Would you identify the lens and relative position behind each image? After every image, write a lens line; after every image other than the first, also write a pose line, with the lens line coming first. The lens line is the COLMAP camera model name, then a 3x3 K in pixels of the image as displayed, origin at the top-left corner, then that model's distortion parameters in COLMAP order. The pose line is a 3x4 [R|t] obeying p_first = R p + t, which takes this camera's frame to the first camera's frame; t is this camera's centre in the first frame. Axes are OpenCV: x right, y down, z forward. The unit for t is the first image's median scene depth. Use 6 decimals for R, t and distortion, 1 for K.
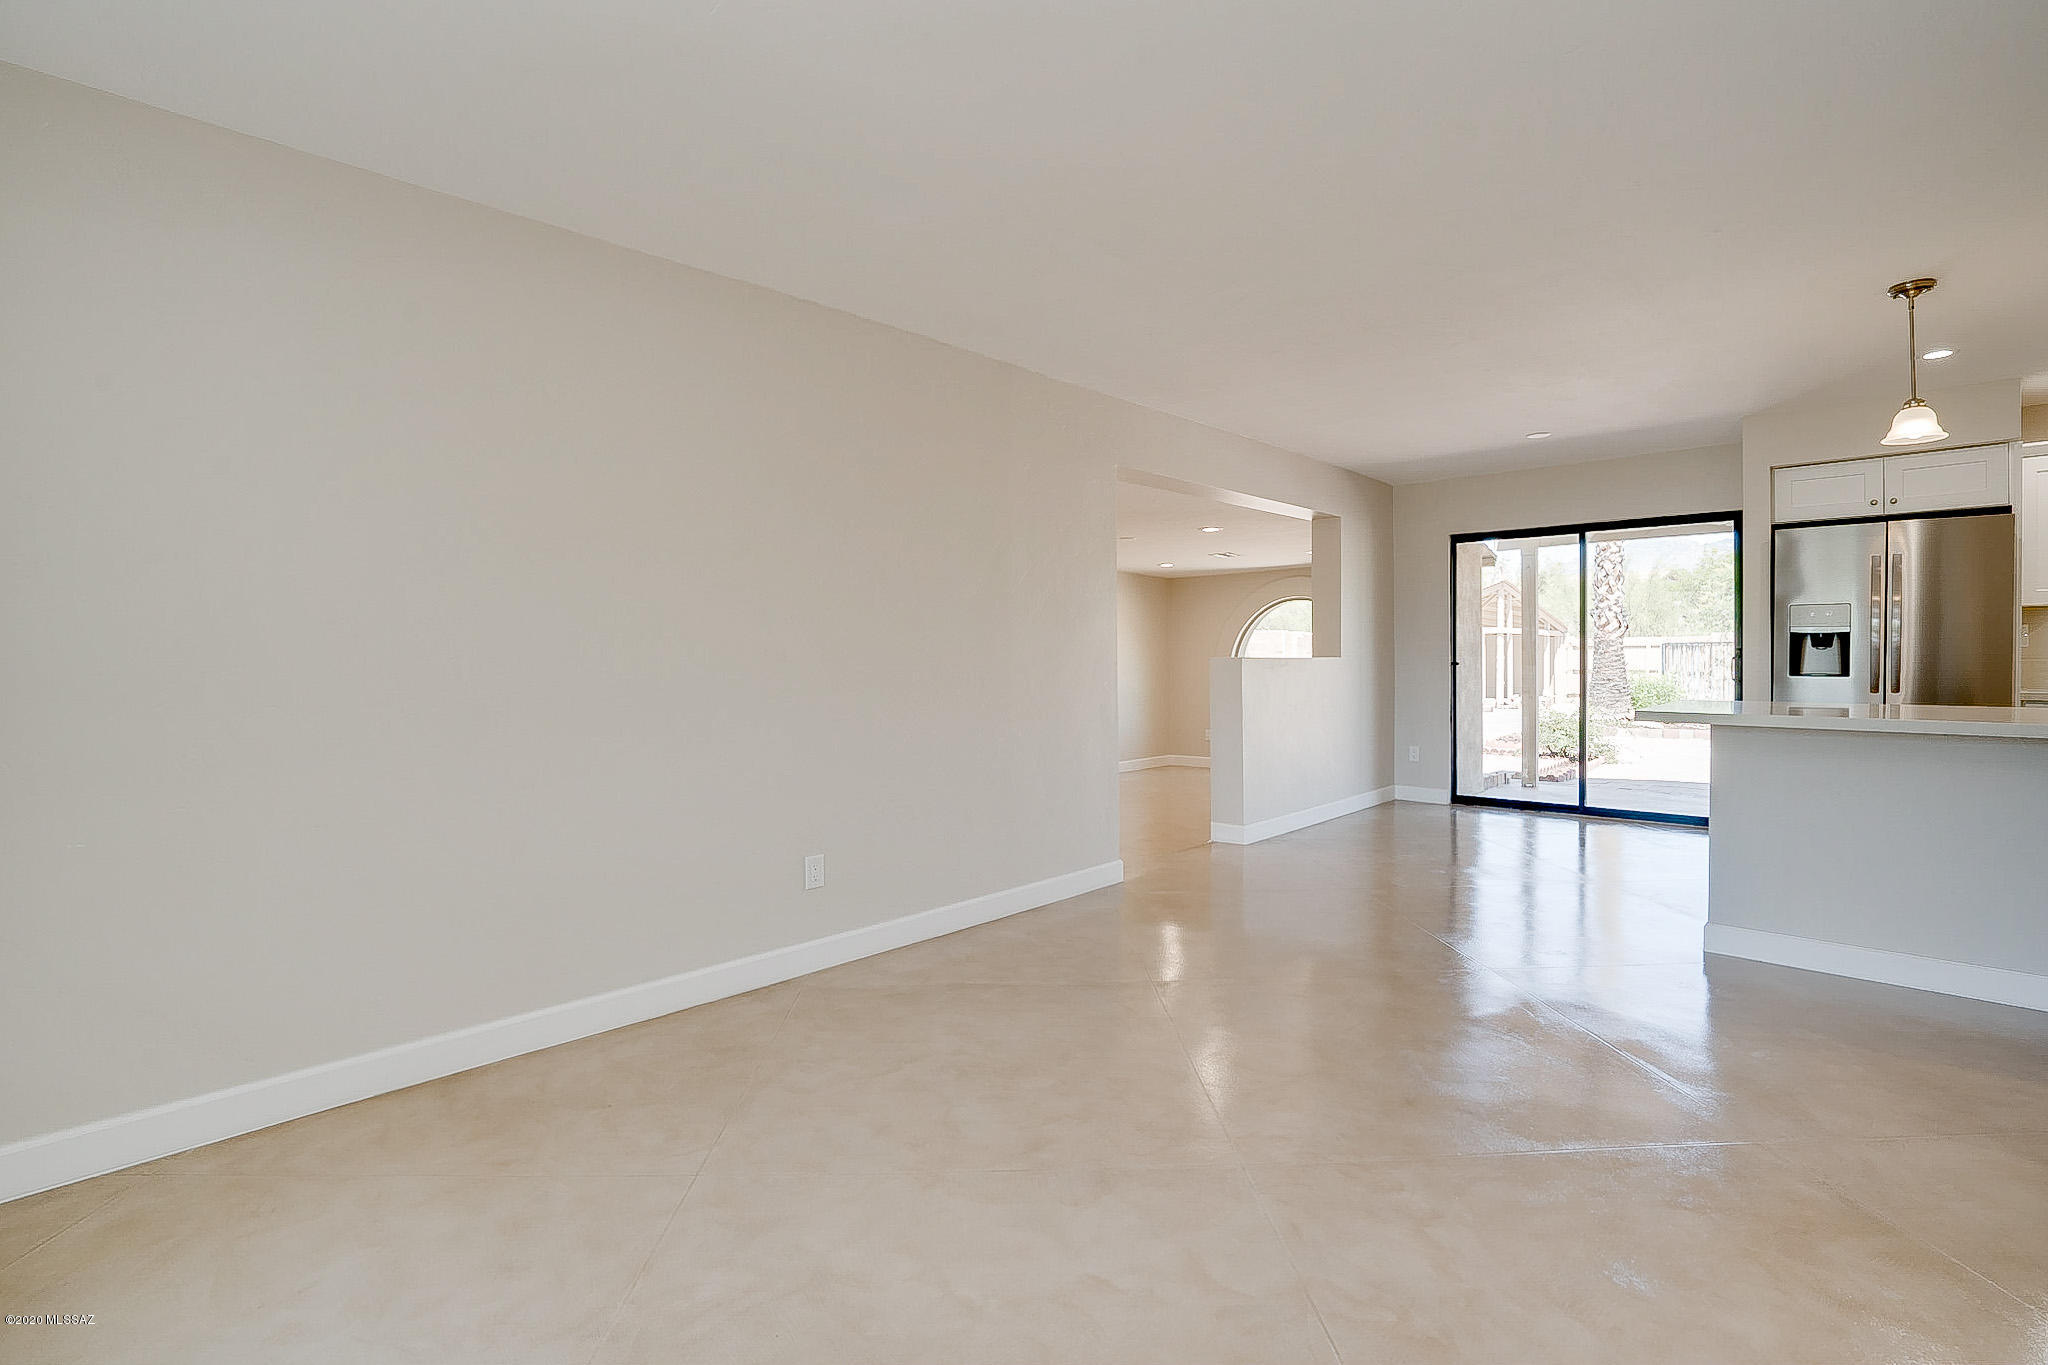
lens RADIAL K [[930.0, 0, 1035.1], [0, 930.0, 677.2], [0, 0, 1]] dist [-0.000959, -0.000022]
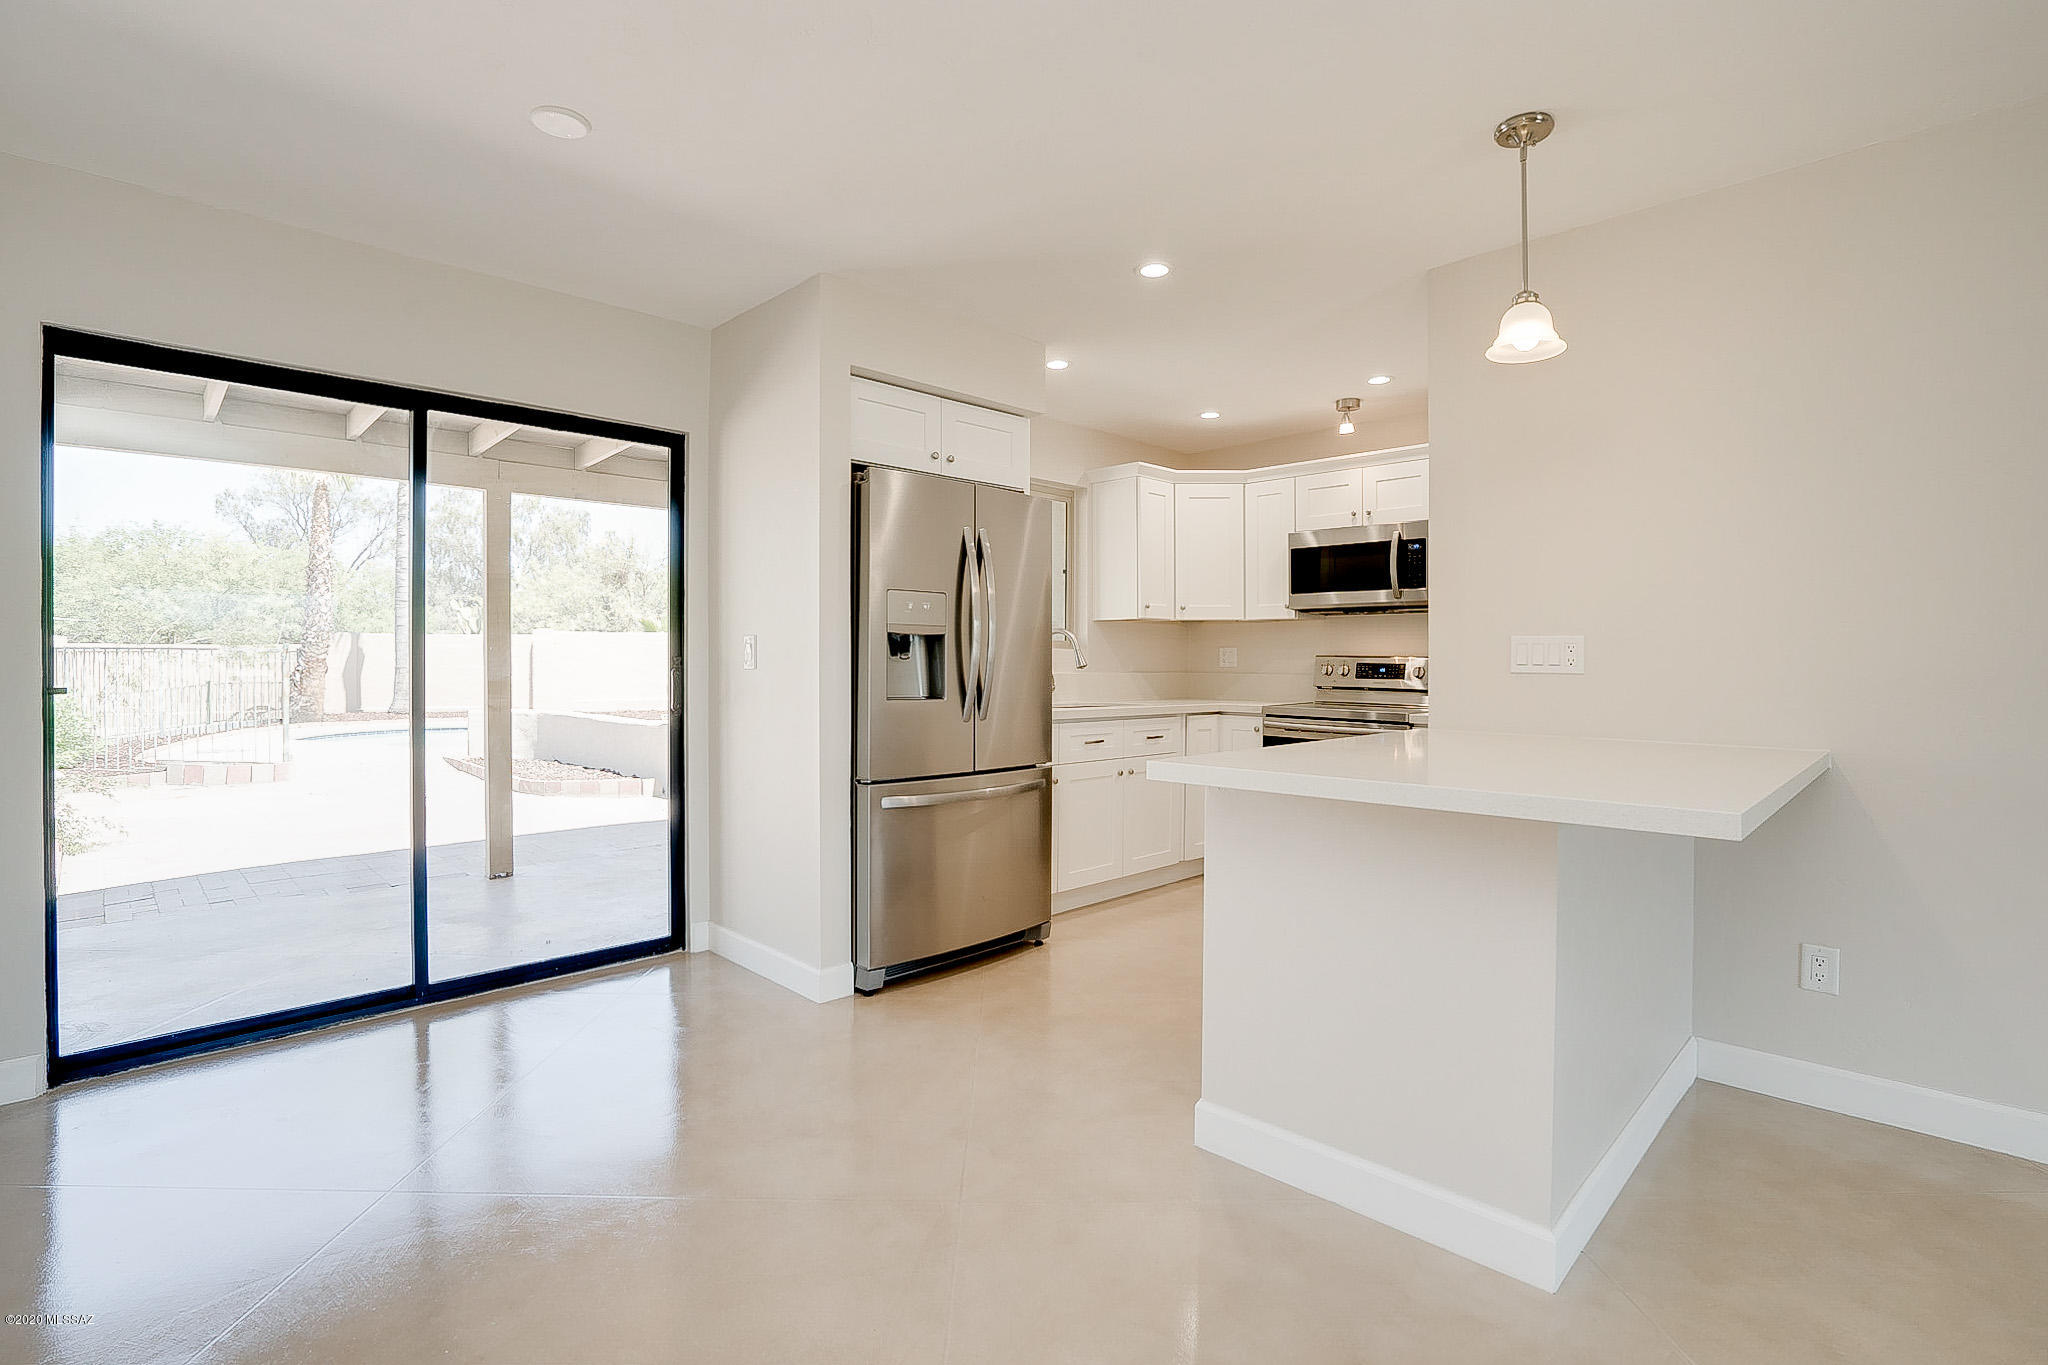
lens RADIAL K [[958.1, 0, 1030.1], [0, 958.1, 659.8], [0, 0, 1]] dist [-0.055864, 0.020117]
pose [[0.048377, 0.009487, 0.998784, 0.112523], [0.022202, 0.999698, -0.010571, -0.013777], [-0.998582, 0.022687, 0.048152, 0.587749]]
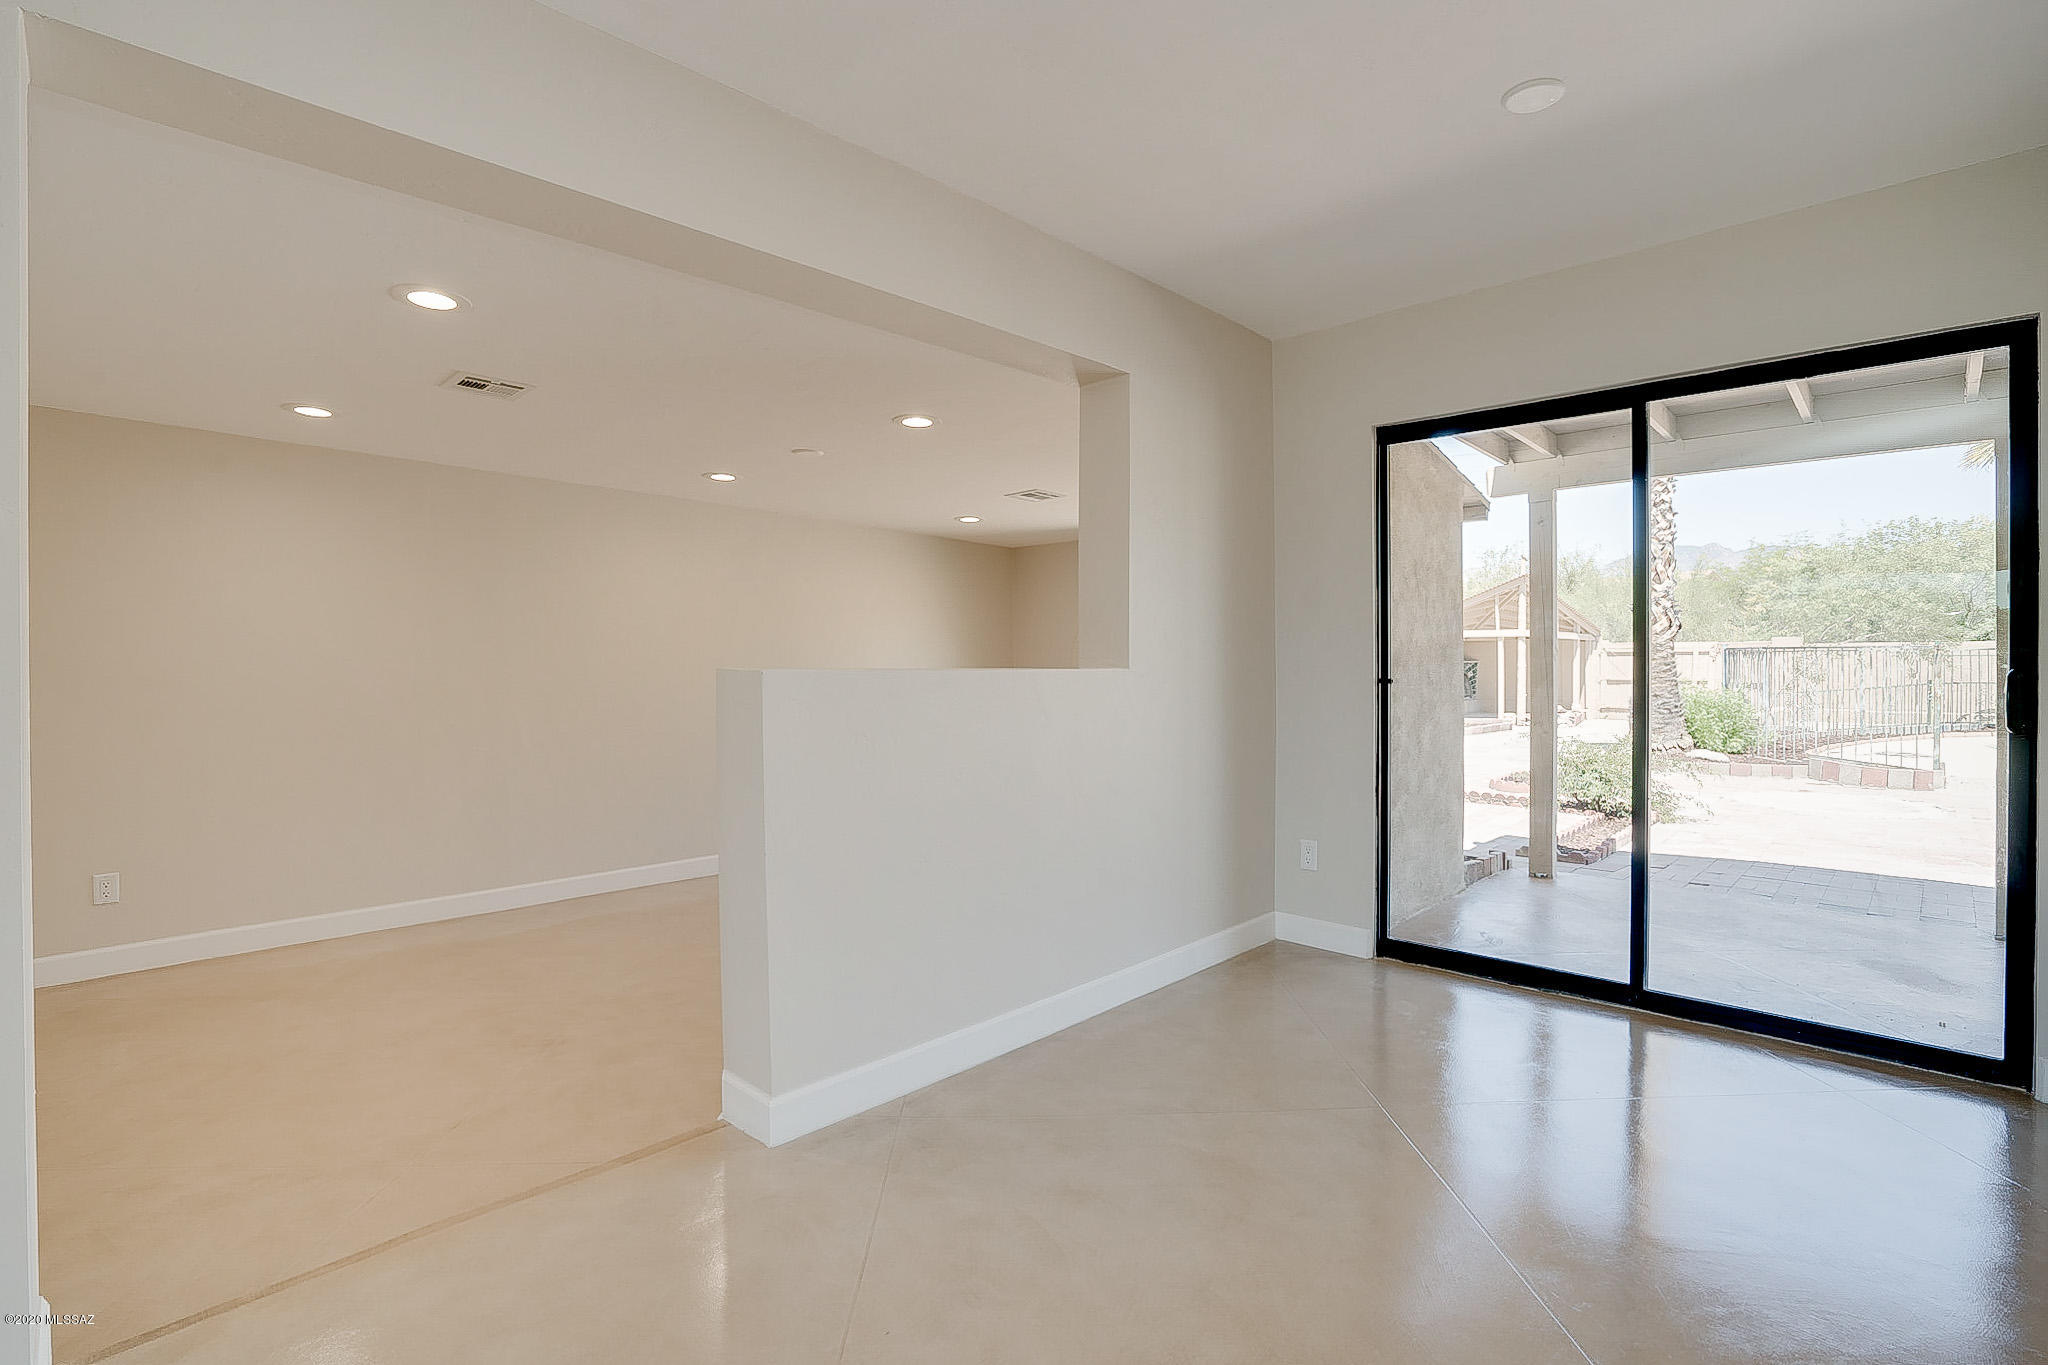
lens RADIAL K [[961.3, 0, 1021.9], [0, 961.3, 673.1], [0, 0, 1]] dist [-0.017569, 0.000457]
pose [[0.999698, 0.005956, -0.023851, 0.255976], [-0.006167, 0.999942, -0.008792, -0.012646], [0.023797, 0.008937, 0.999677, 0.453814]]
